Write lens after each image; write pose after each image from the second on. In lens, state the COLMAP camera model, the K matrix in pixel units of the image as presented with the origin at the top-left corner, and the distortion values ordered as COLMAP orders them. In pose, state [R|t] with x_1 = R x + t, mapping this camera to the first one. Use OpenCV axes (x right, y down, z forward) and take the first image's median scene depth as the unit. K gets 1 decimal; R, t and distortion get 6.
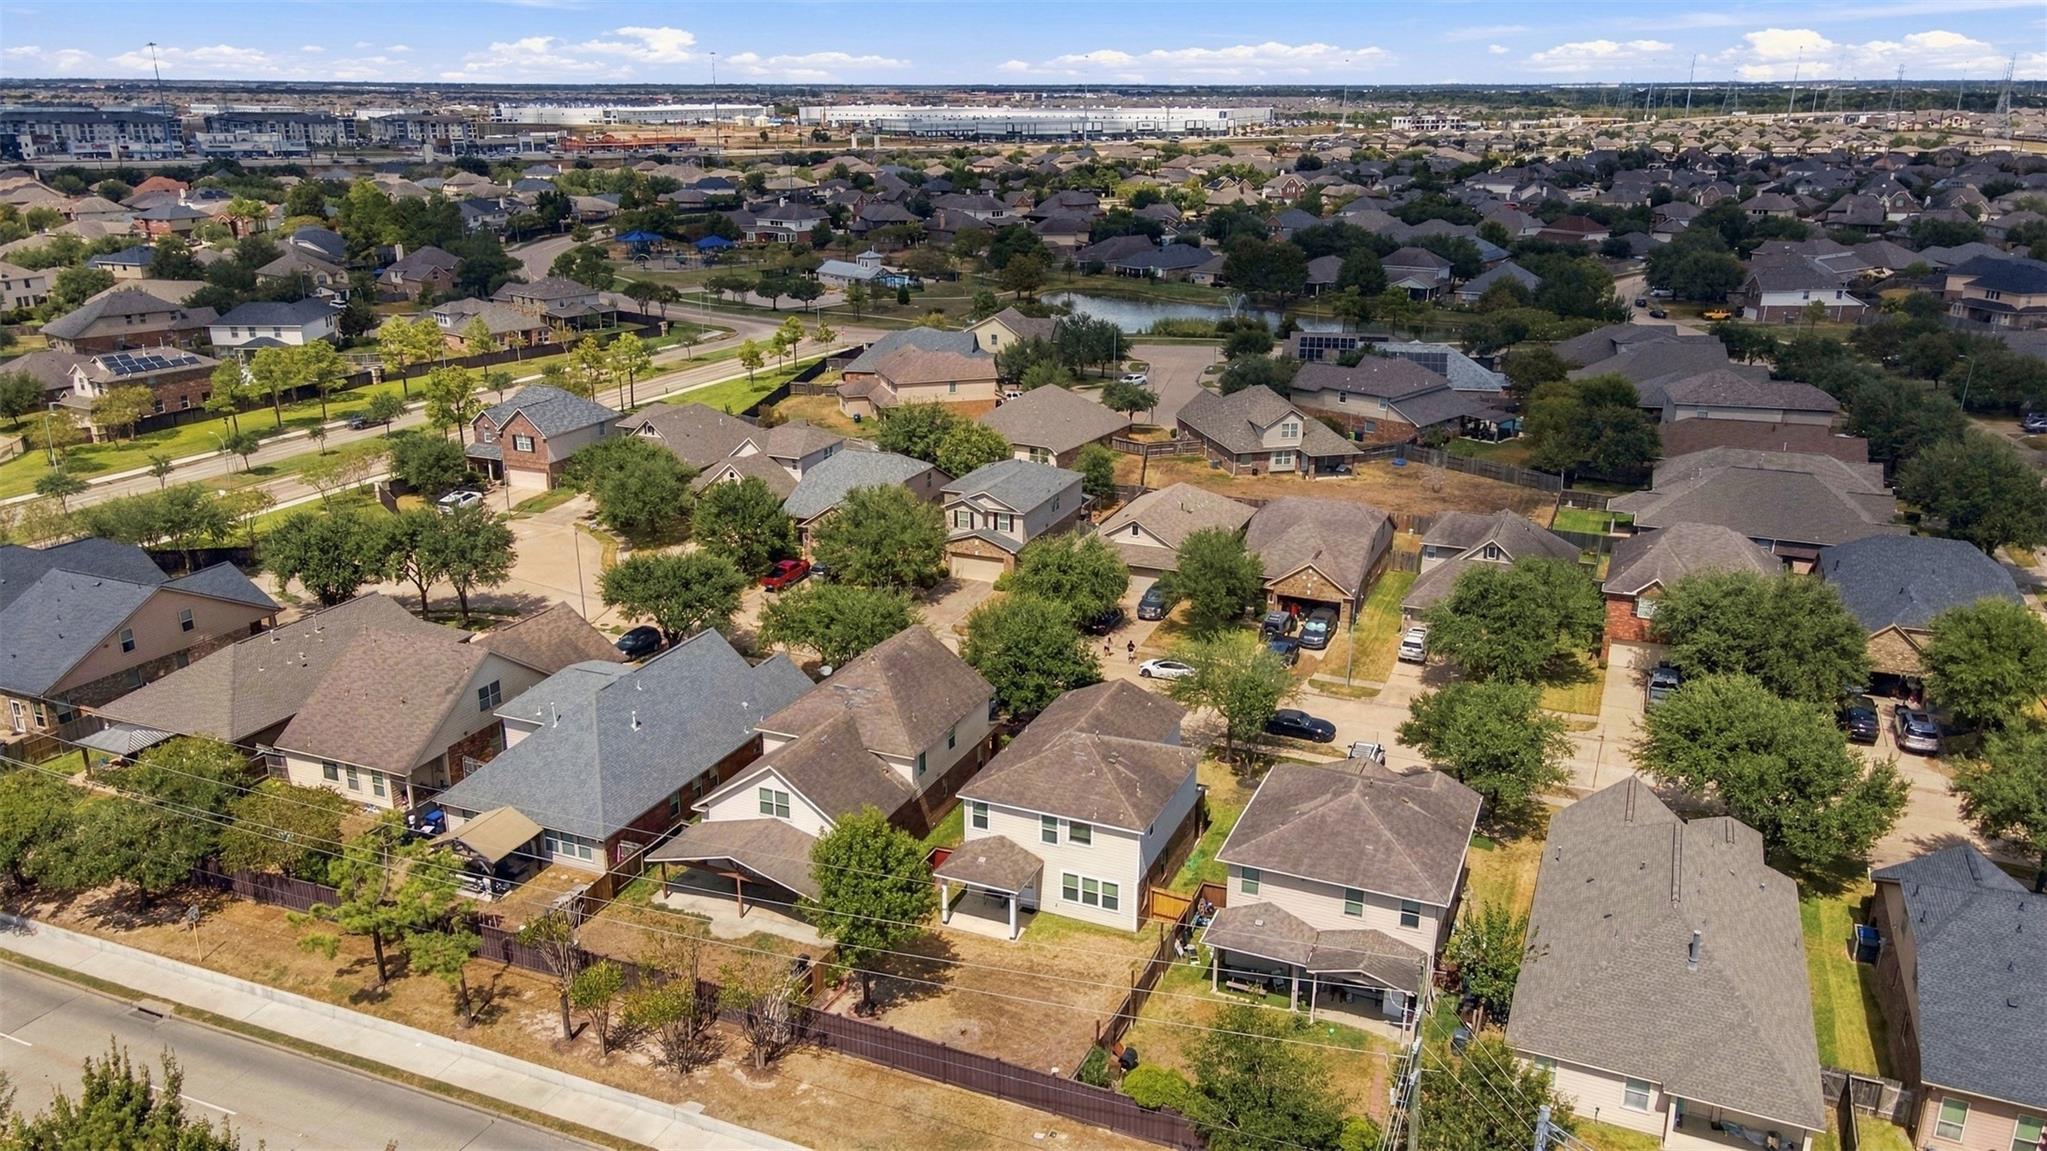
lens RADIAL K [[1493.9, 0, 1023.5], [0, 1493.9, 575.5], [0, 0, 1]] dist [0.006799, 0.034749]
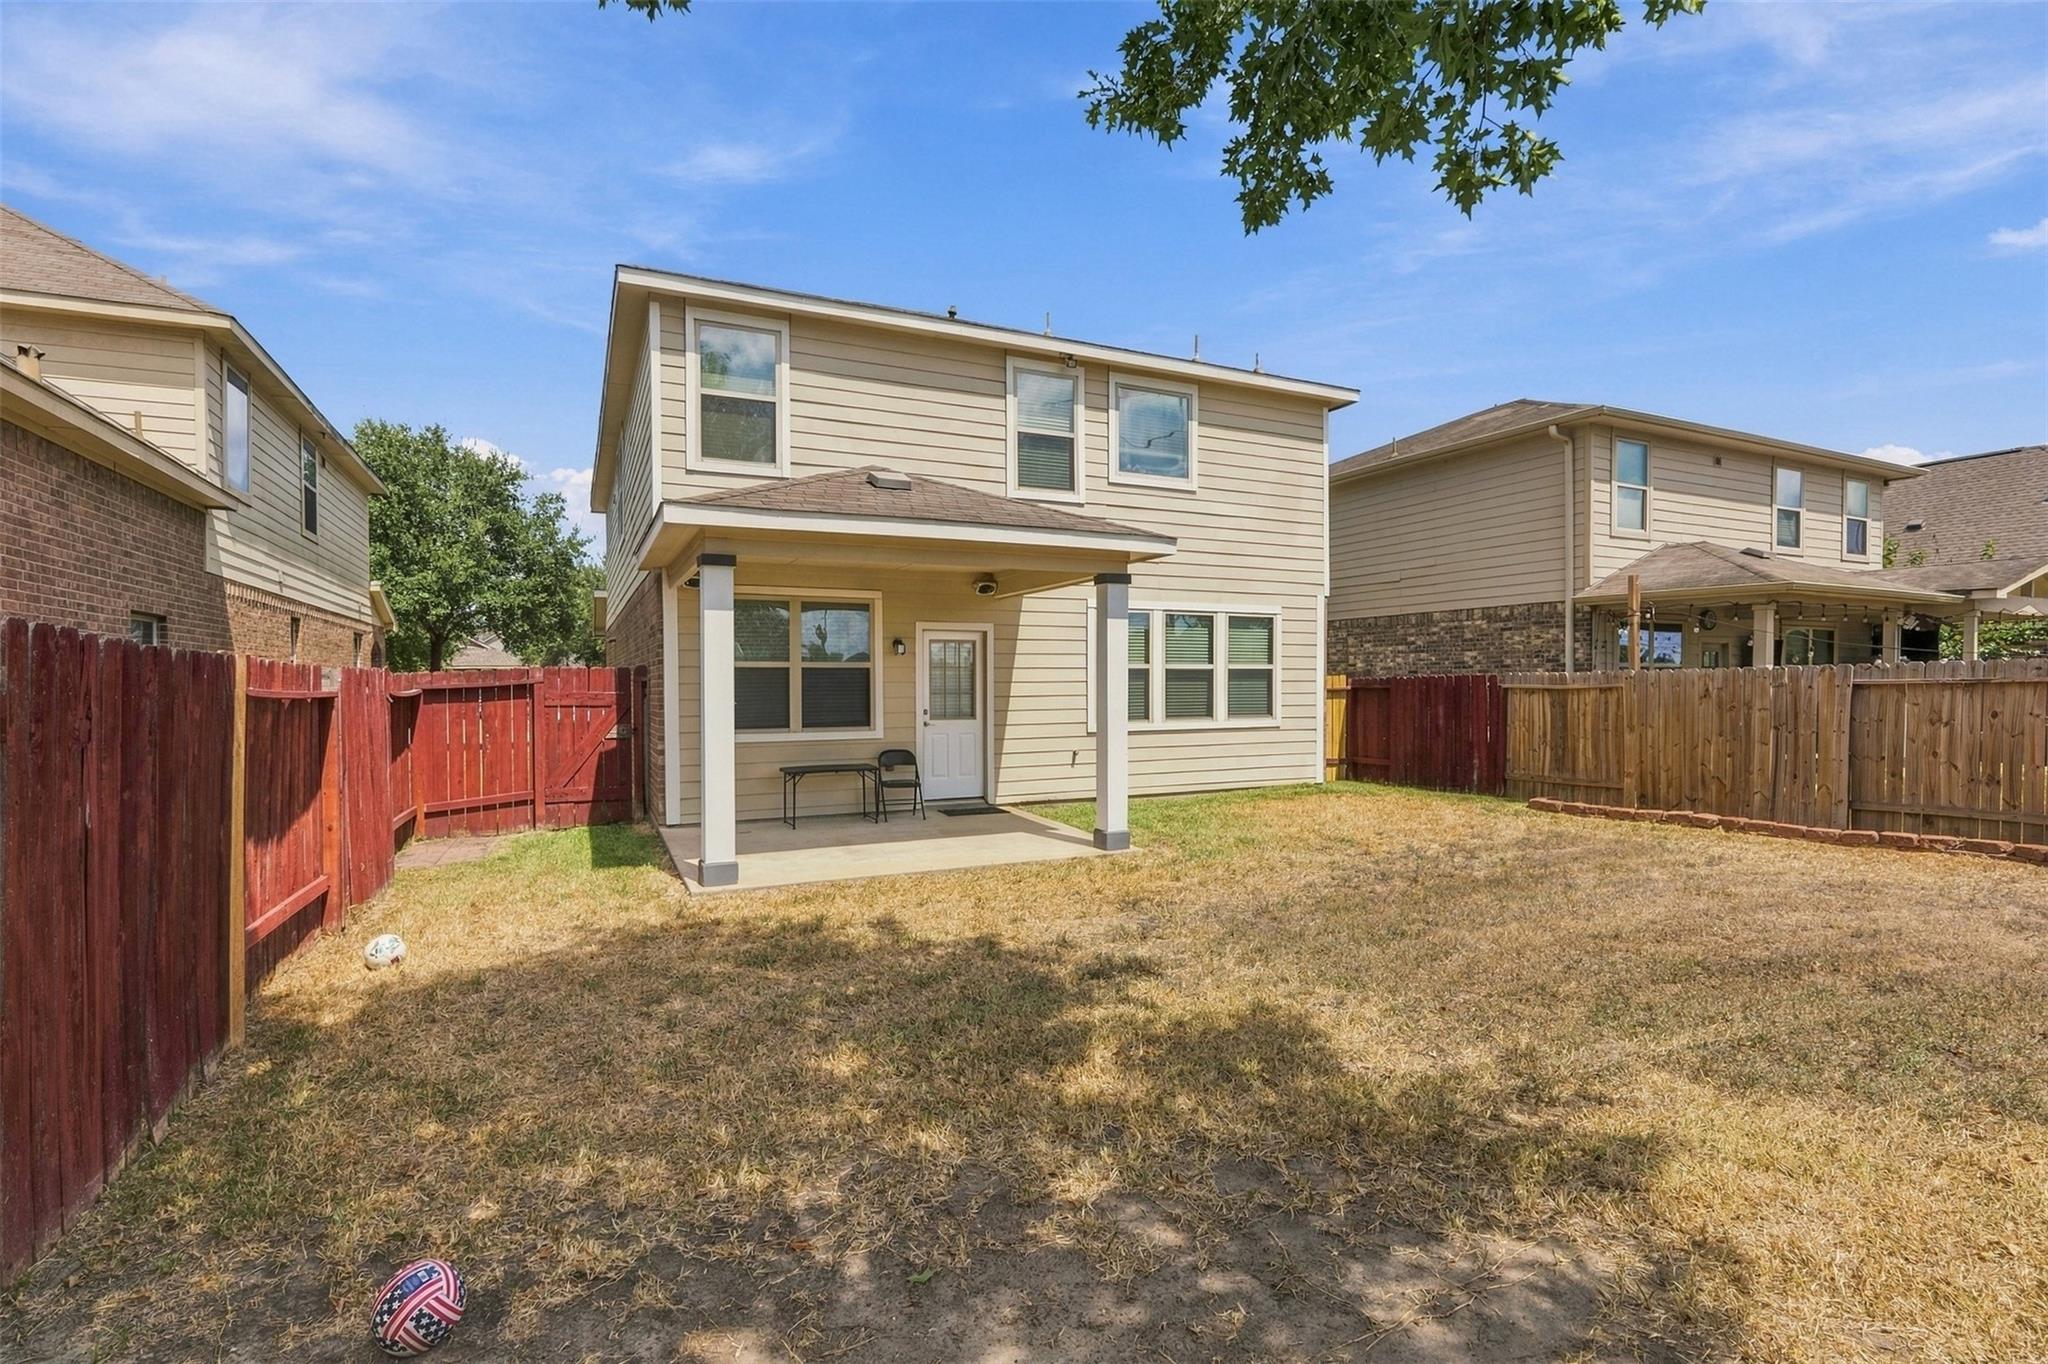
lens RADIAL K [[949.4, 0, 1015.8], [0, 949.4, 684.4], [0, 0, 1]] dist [-0.004527, -0.000446]
pose [[0.656968, -0.003068, 0.753912, -0.071234], [0.234380, 0.951272, -0.200370, 0.158847], [-0.716560, 0.308339, 0.625674, 0.599449]]
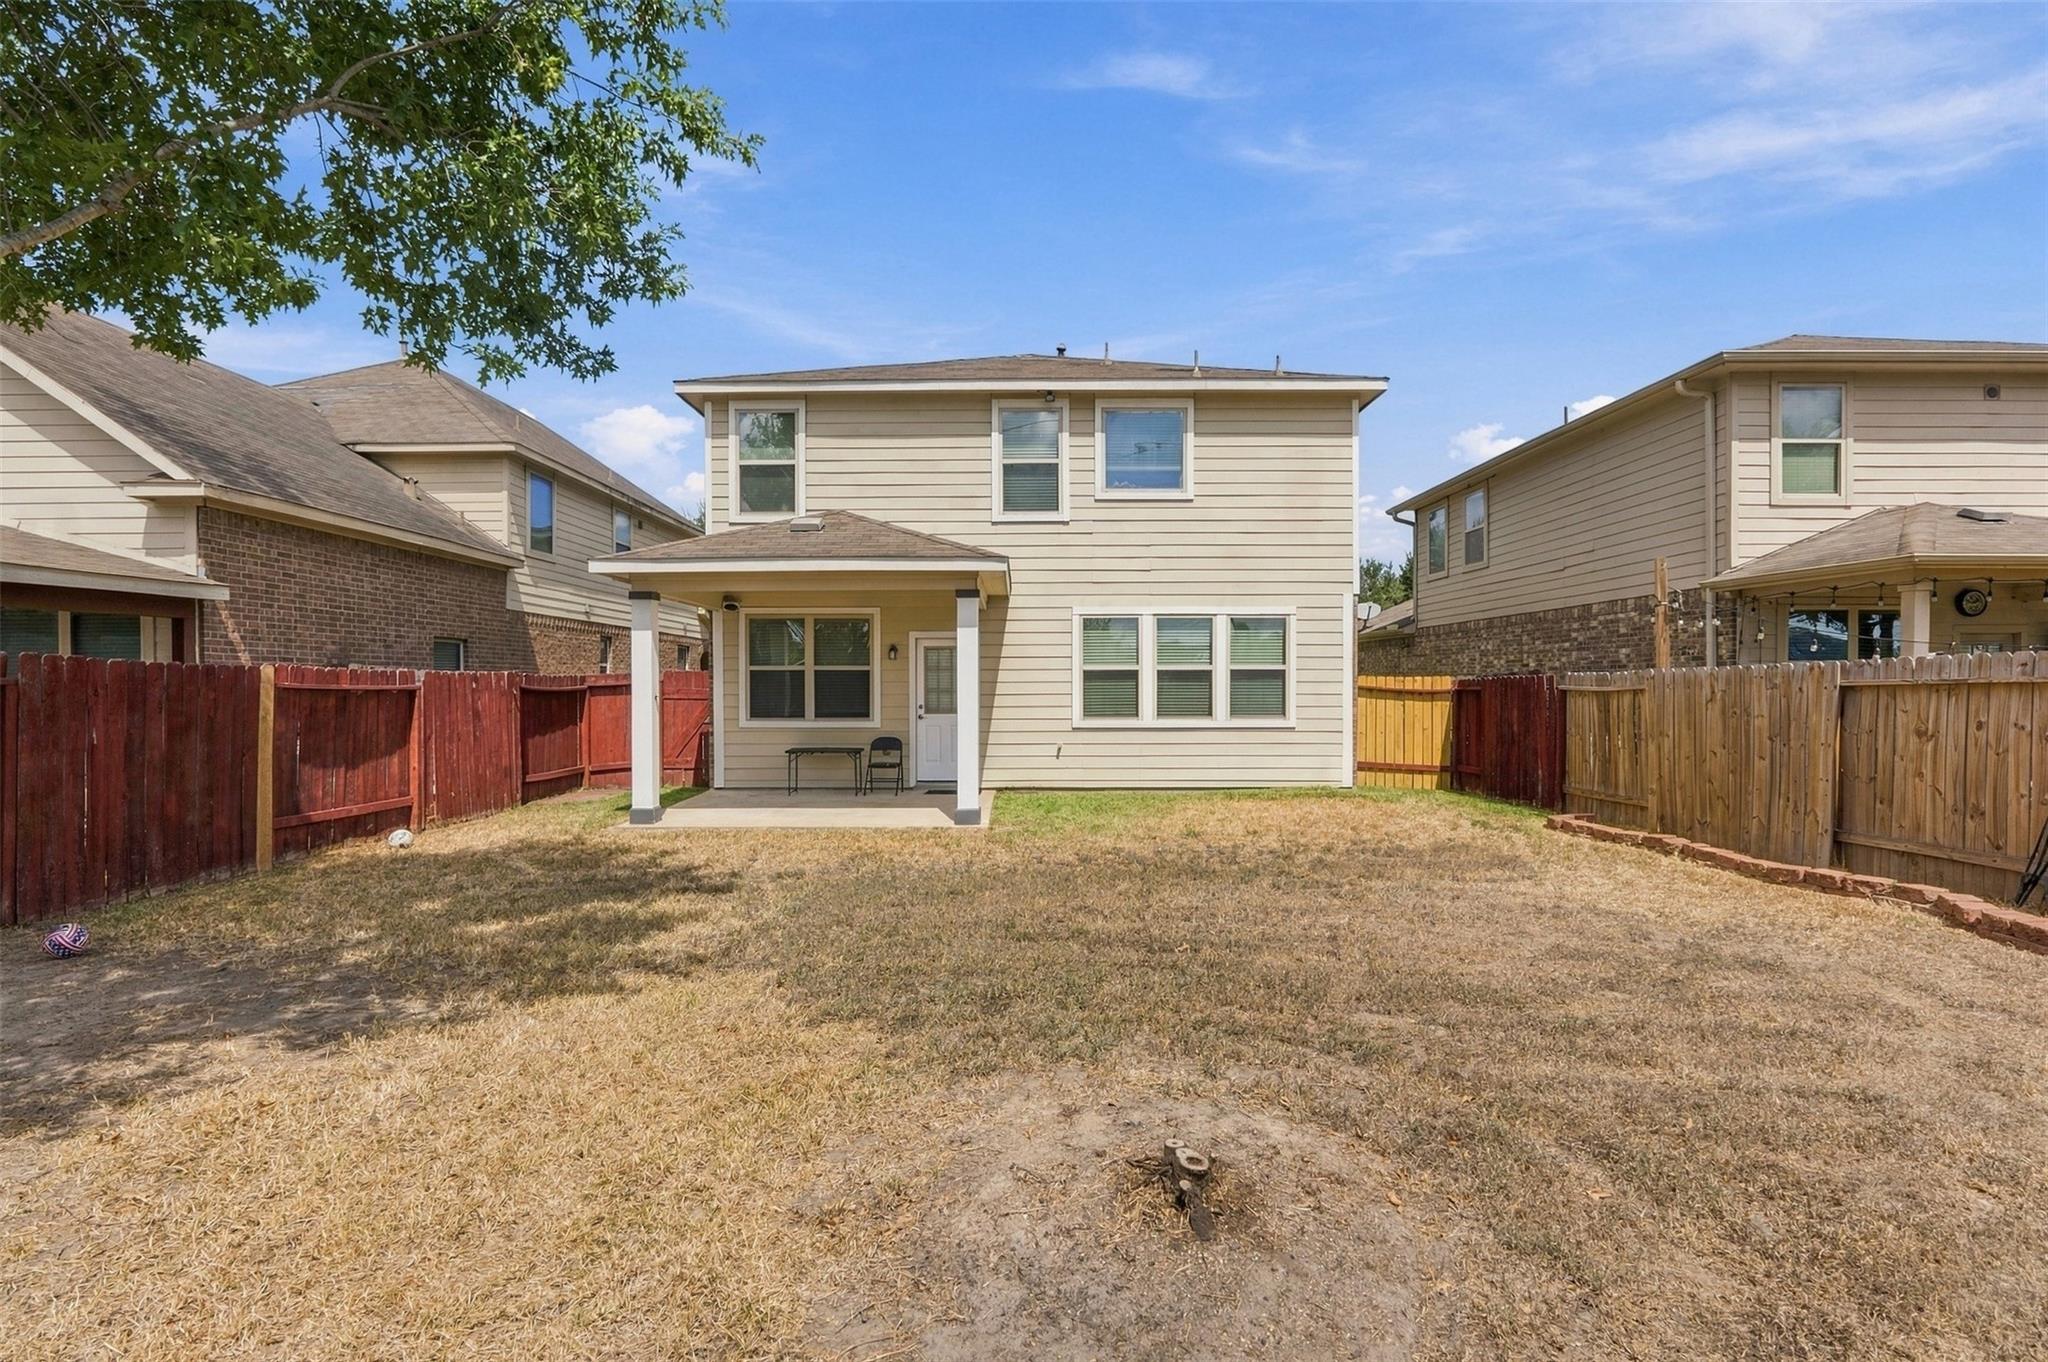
lens RADIAL K [[947.1, 0, 1017.5], [0, 947.1, 671.2], [0, 0, 1]] dist [-0.003779, -0.000352]
pose [[0.918925, 0.006157, 0.394384, -0.037378], [0.120954, 0.947307, -0.296614, 0.172092], [-0.375429, 0.320268, 0.869759, 0.559519]]
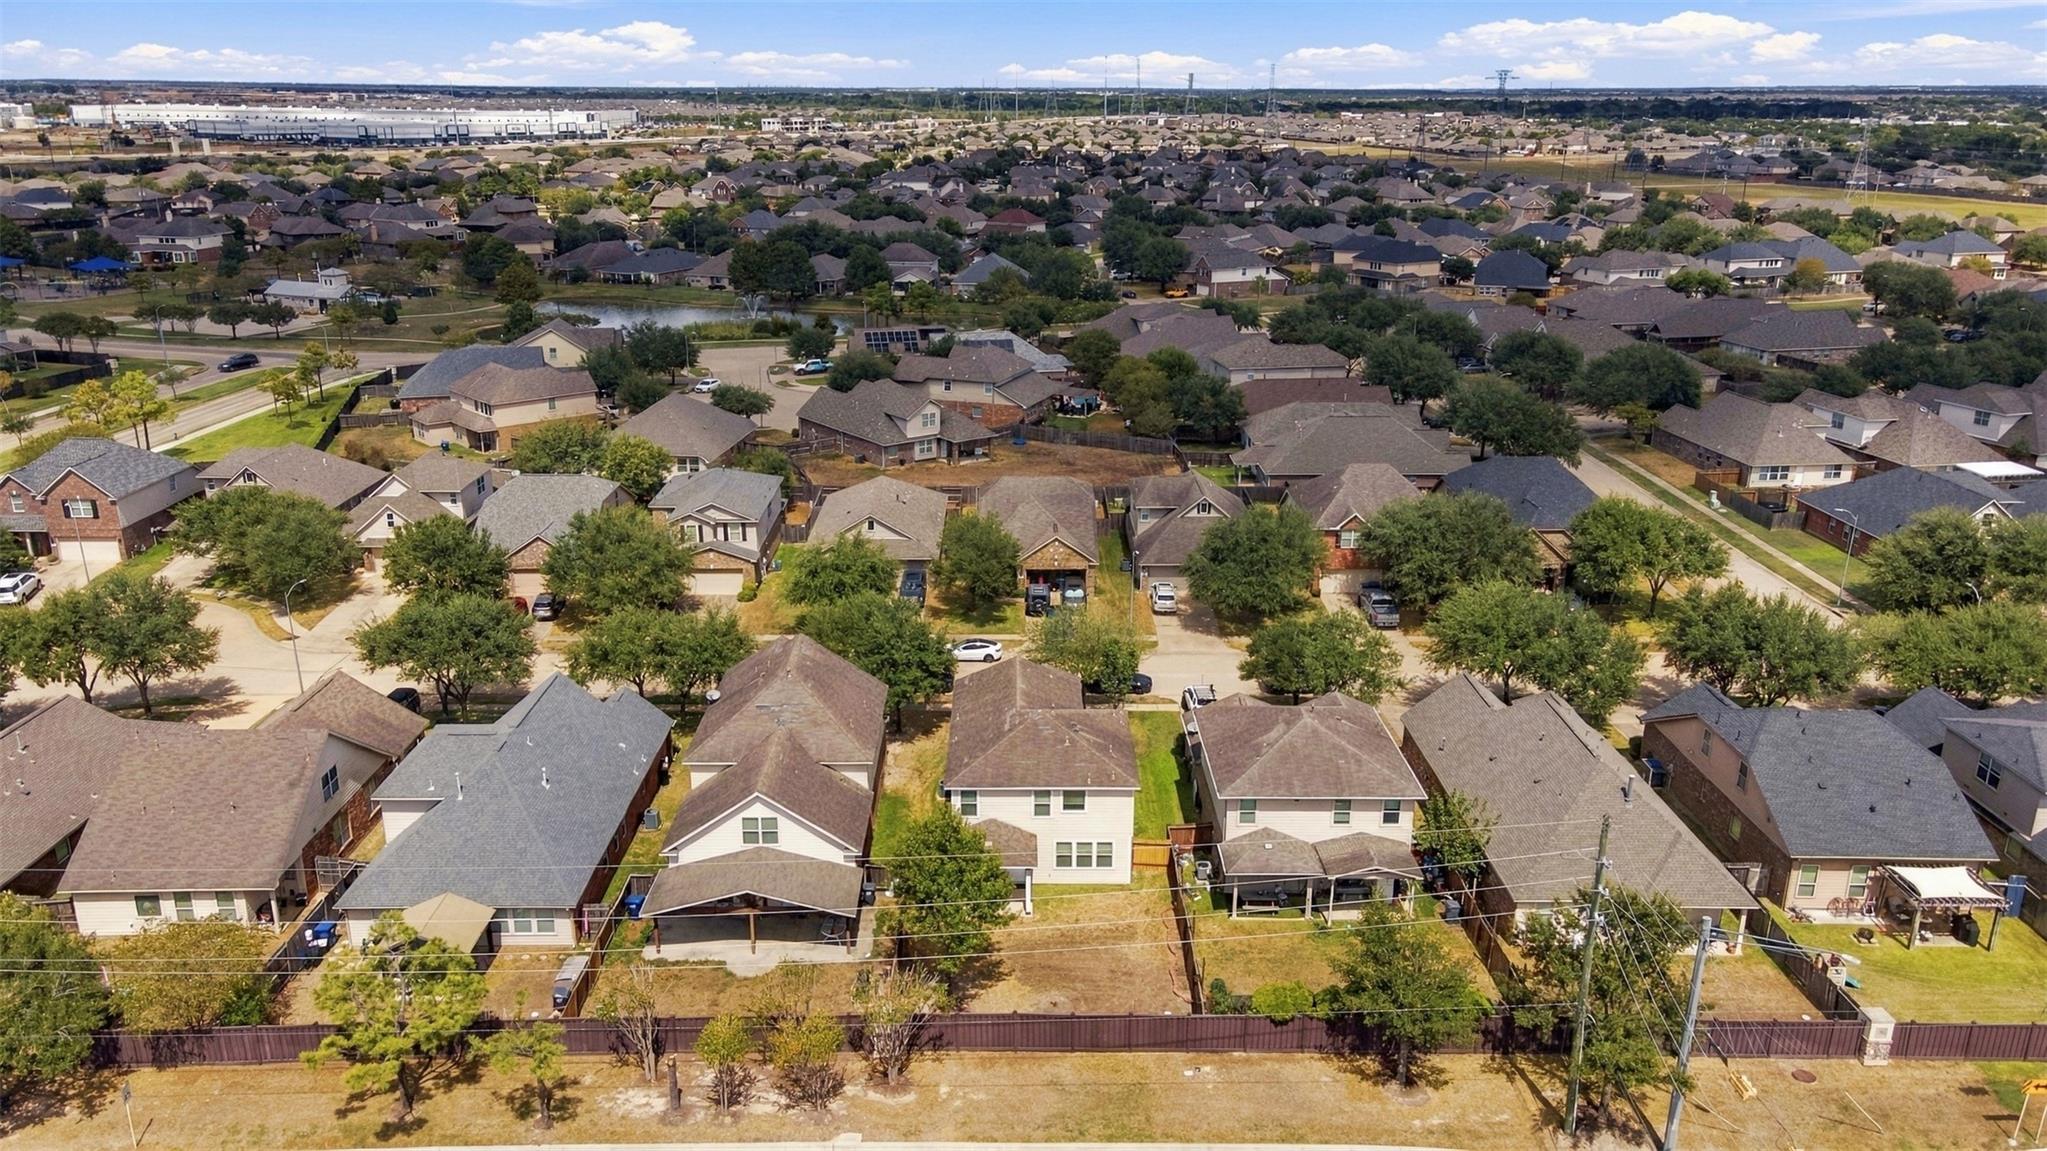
lens RADIAL K [[1490.2, 0, 1028.2], [0, 1490.2, 558.0], [0, 0, 1]] dist [0.007281, 0.039272]
pose [[0.915352, -0.118696, 0.384762, -0.242379], [0.123046, 0.992311, 0.013392, -0.009281], [-0.383393, 0.035085, 0.922919, 0.026828]]
